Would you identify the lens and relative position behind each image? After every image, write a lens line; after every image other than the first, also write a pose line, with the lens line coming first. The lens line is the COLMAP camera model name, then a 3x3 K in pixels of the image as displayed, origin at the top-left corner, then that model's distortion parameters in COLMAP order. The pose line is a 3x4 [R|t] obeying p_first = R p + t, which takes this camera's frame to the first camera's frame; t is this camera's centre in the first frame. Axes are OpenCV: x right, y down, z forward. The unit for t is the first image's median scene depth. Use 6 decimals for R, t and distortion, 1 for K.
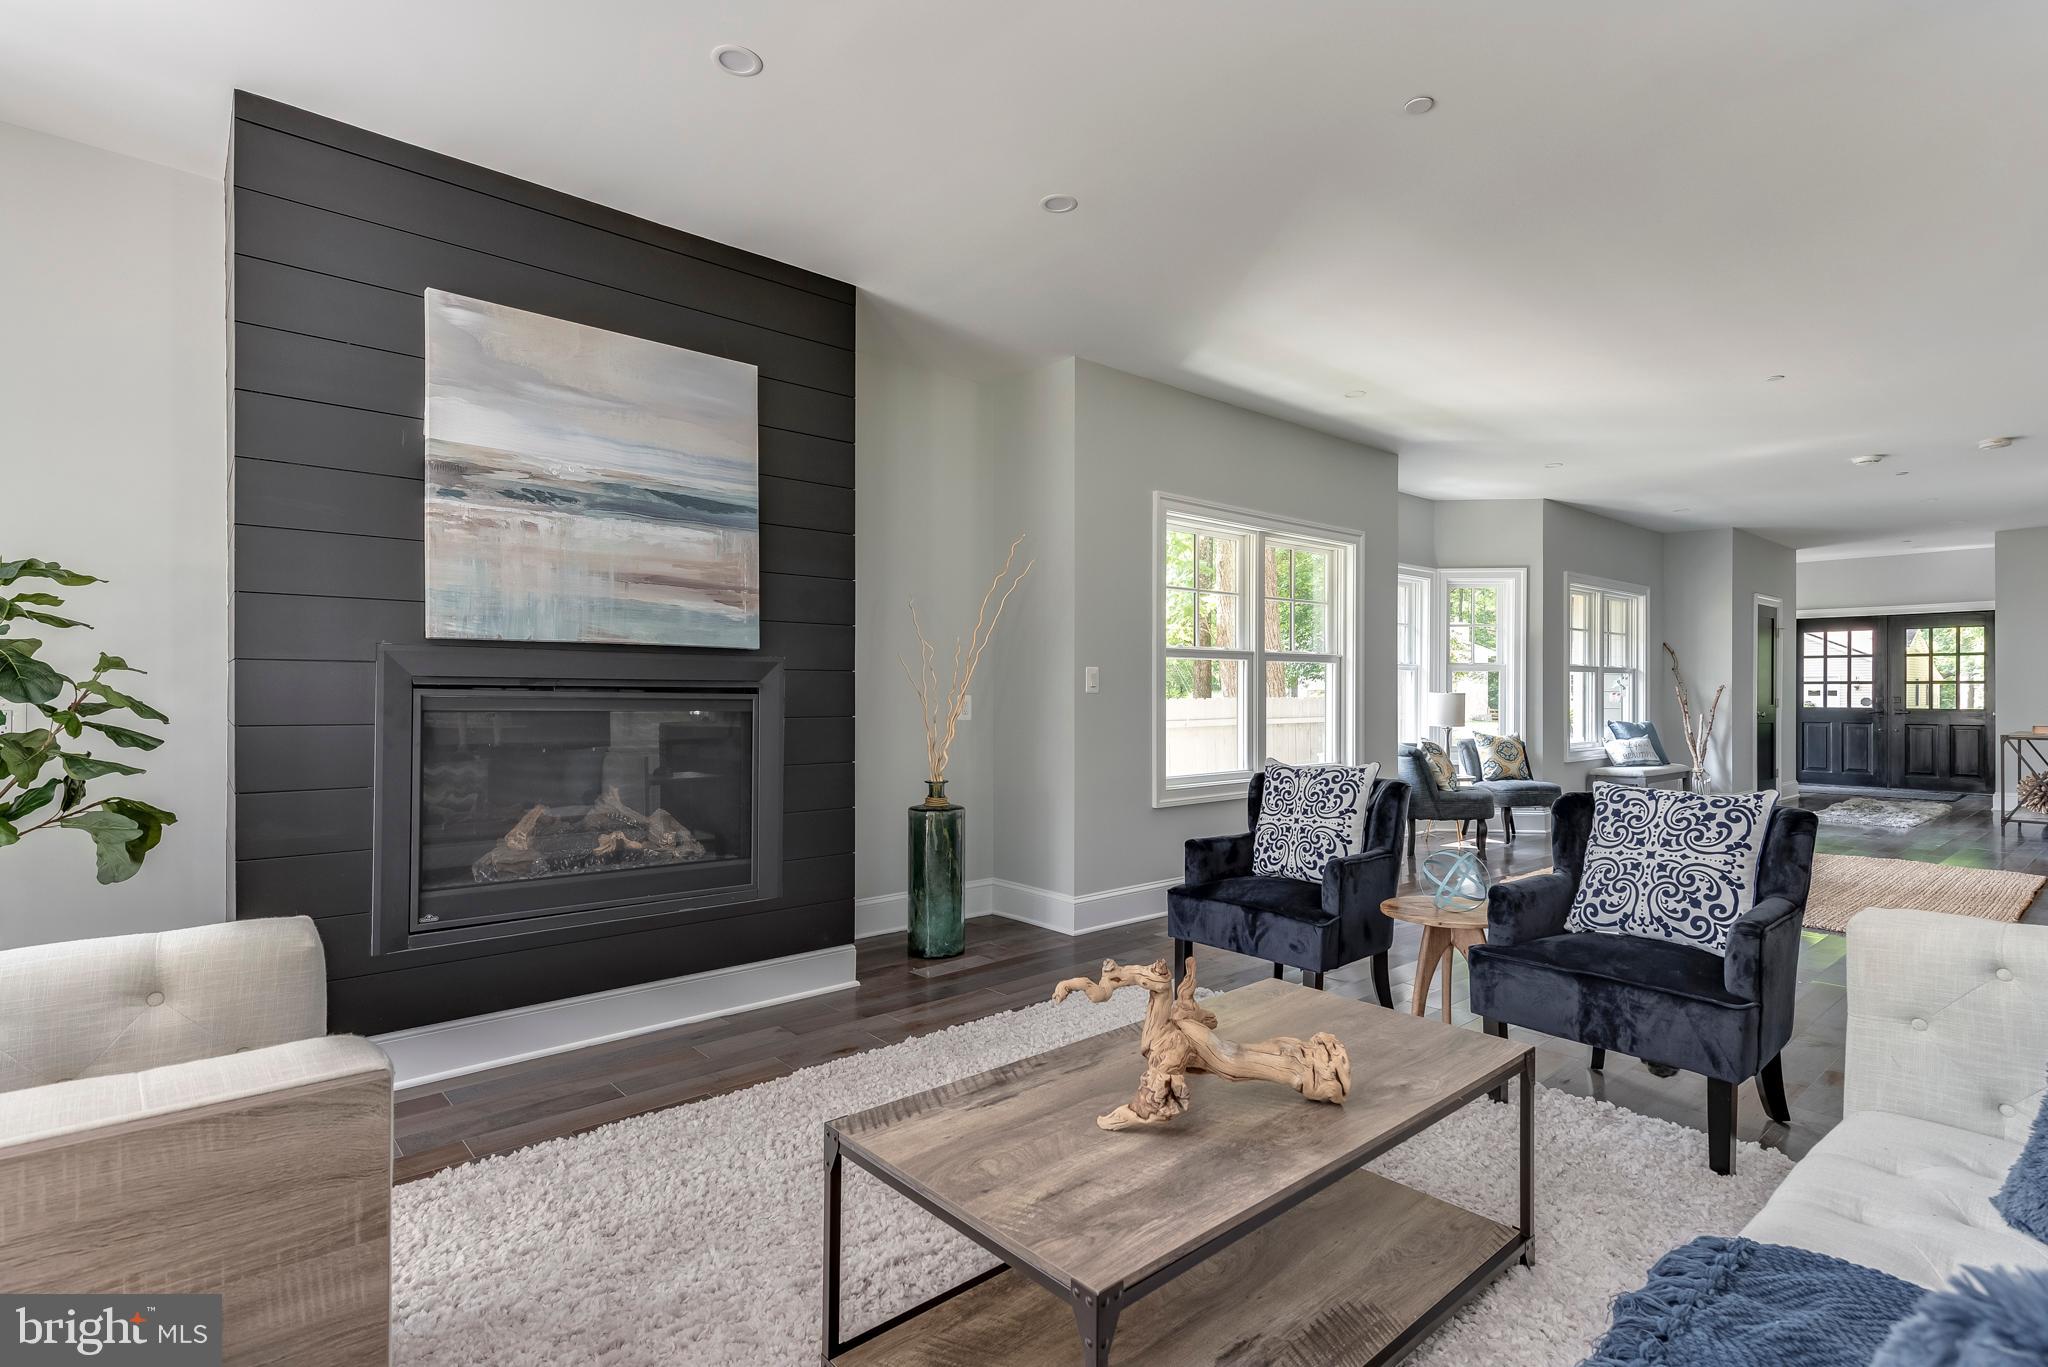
lens RADIAL K [[997.2, 0, 1027.0], [0, 997.2, 691.3], [0, 0, 1]] dist [0.018706, -0.013092]
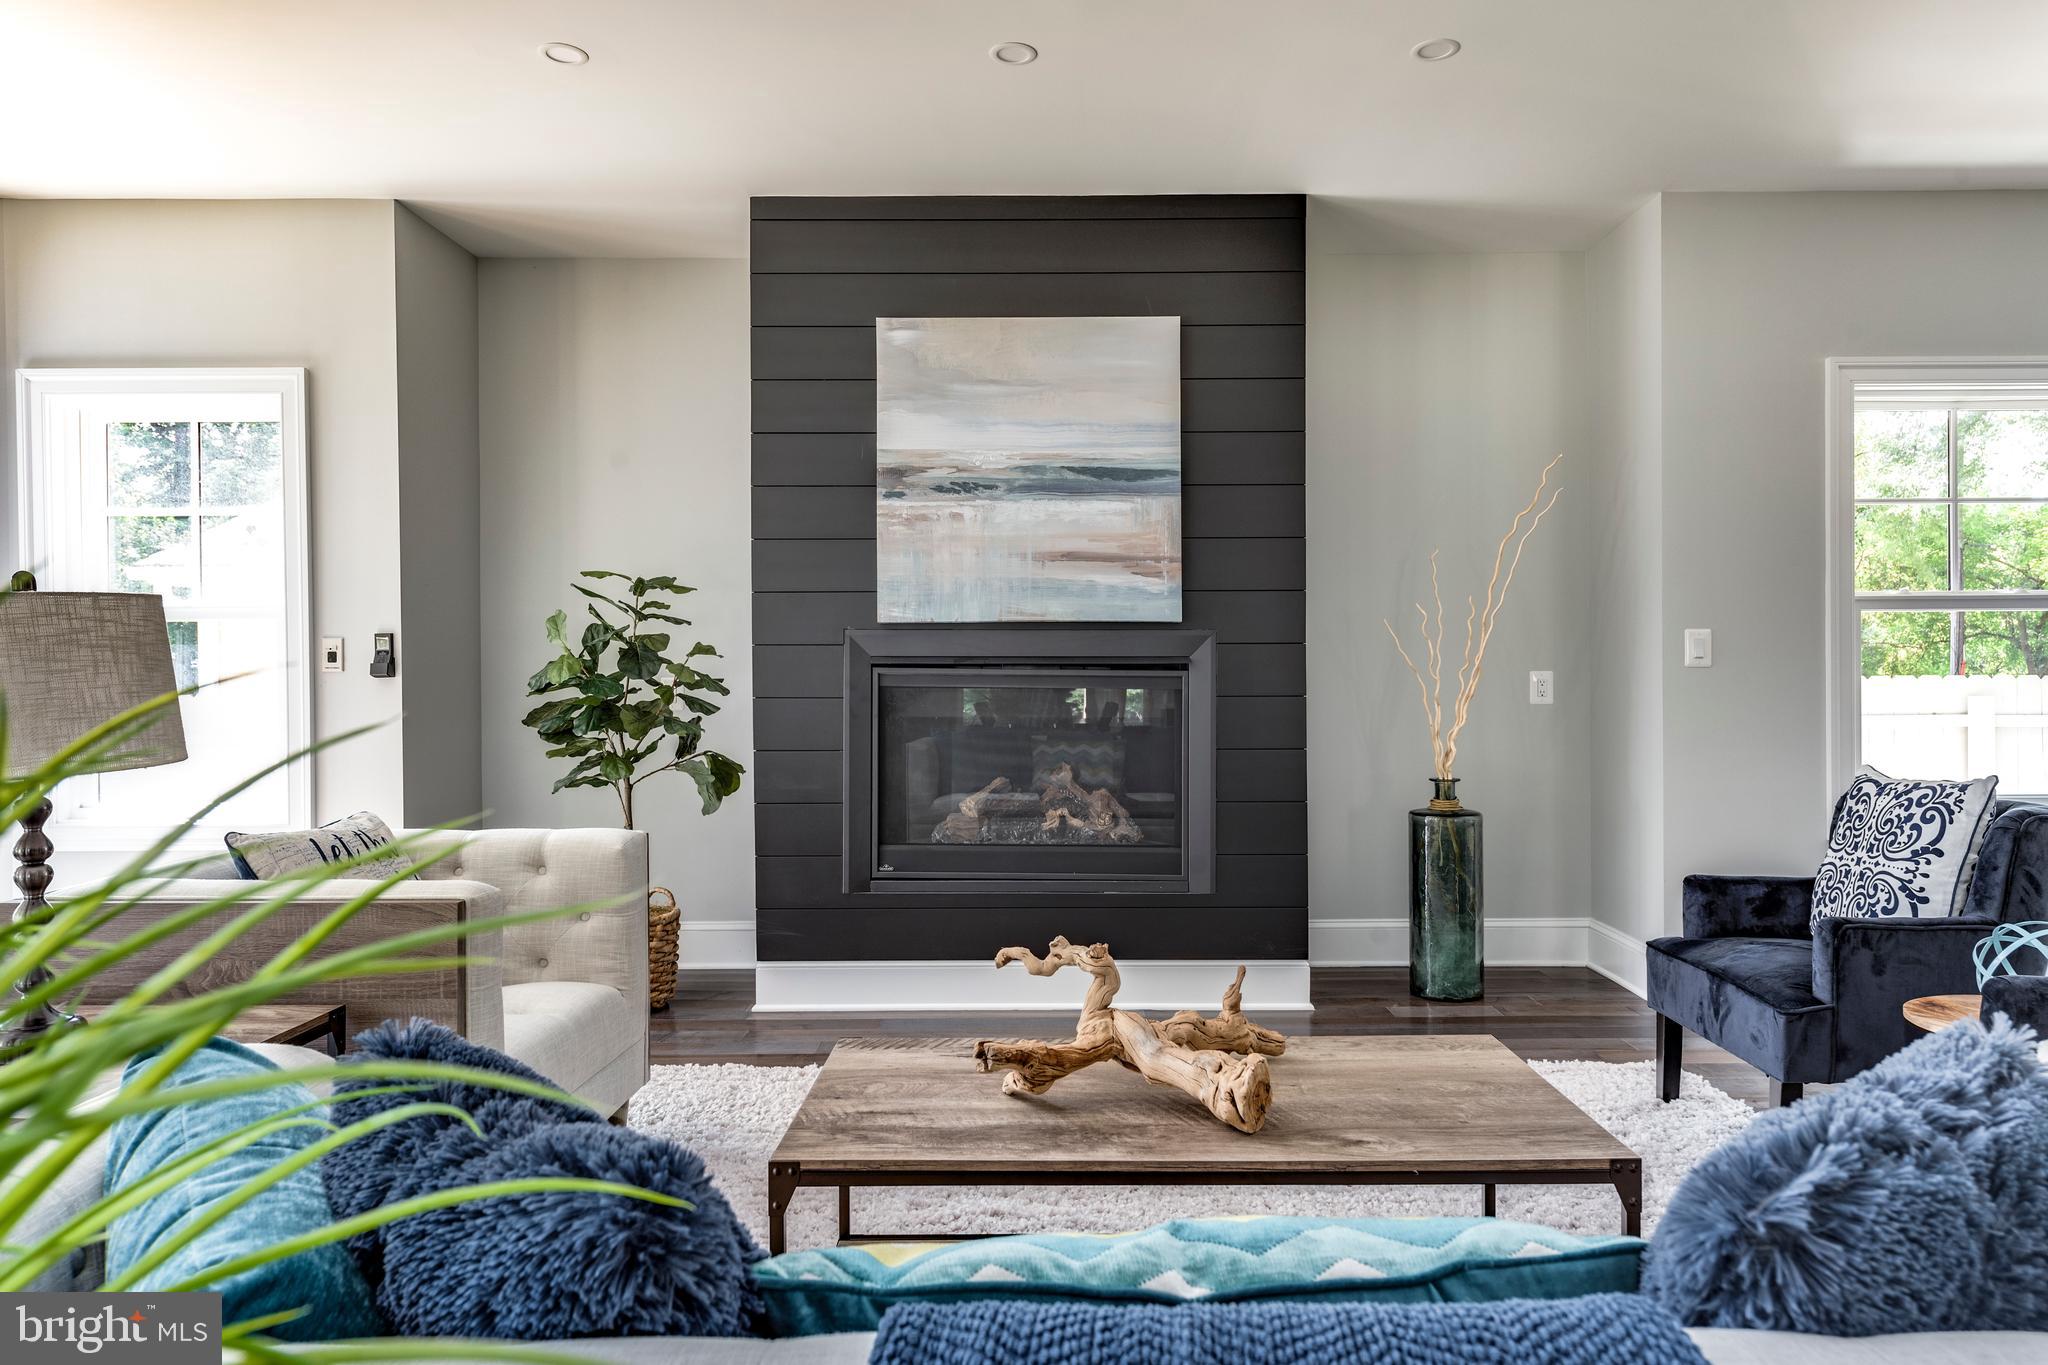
lens RADIAL K [[1290.8, 0, 1024.0], [0, 1290.8, 682.5], [0, 0, 1]] dist [-0.001457, -0.004159]
pose [[0.734093, -0.000060, -0.679049, 0.469443], [0.006751, 0.999951, 0.007210, 0.004562], [0.679015, -0.009877, 0.734058, 0.023348]]
